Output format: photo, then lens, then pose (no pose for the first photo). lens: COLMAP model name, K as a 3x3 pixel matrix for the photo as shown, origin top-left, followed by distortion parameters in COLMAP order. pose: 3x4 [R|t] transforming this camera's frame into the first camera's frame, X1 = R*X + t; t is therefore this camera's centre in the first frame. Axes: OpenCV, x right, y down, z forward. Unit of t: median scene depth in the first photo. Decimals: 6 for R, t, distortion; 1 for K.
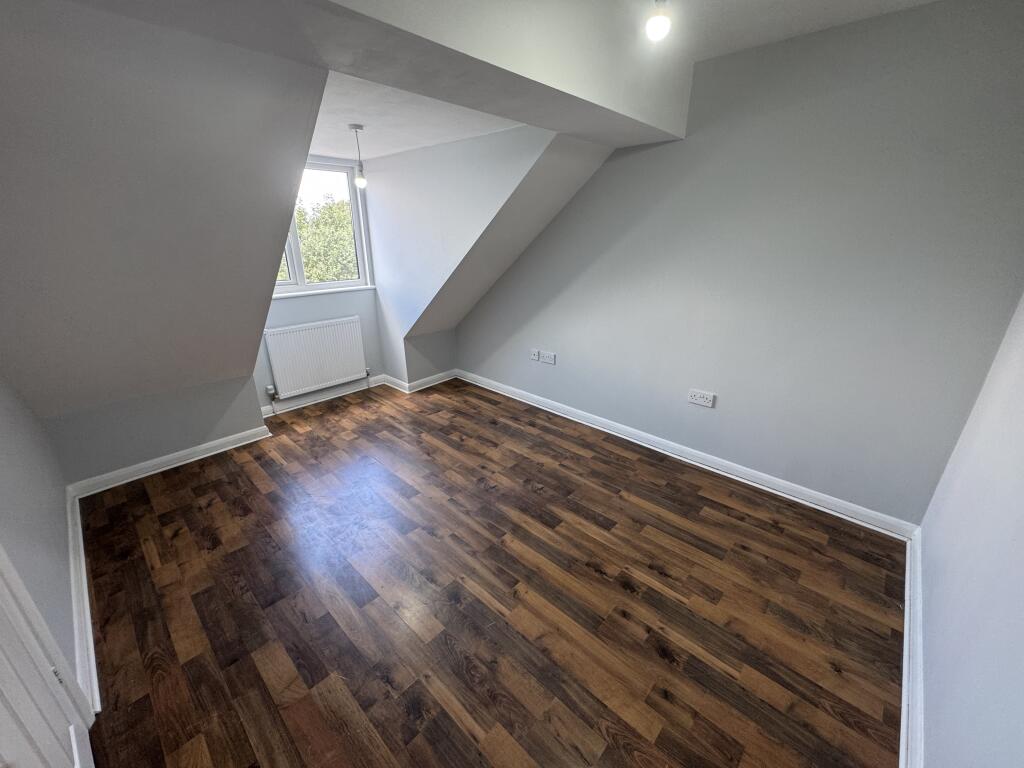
lens RADIAL K [[407.1, 0, 512.0], [0, 407.1, 384.0], [0, 0, 1]] dist [-0.002197, 0.000093]
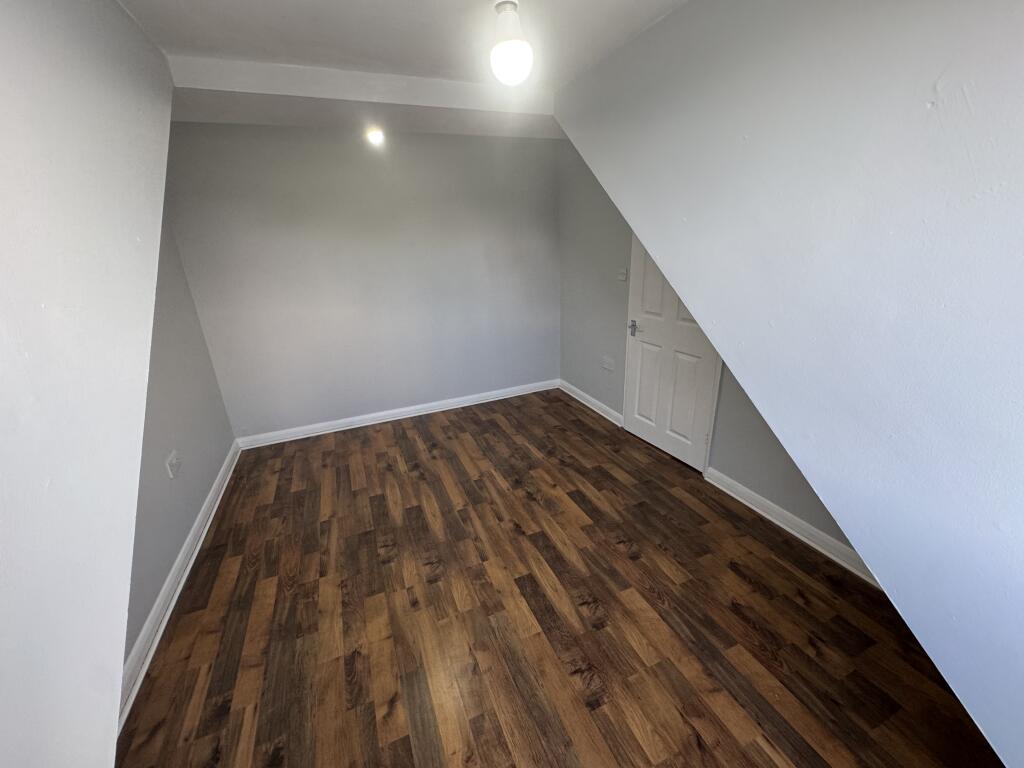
lens RADIAL K [[407.1, 0, 512.0], [0, 407.1, 384.0], [0, 0, 1]] dist [-0.002197, 0.000093]
pose [[-0.911168, -0.103010, 0.398950, -0.558463], [0.186313, 0.760600, 0.621912, -0.568017], [-0.367505, 0.640996, -0.673843, 1.458204]]
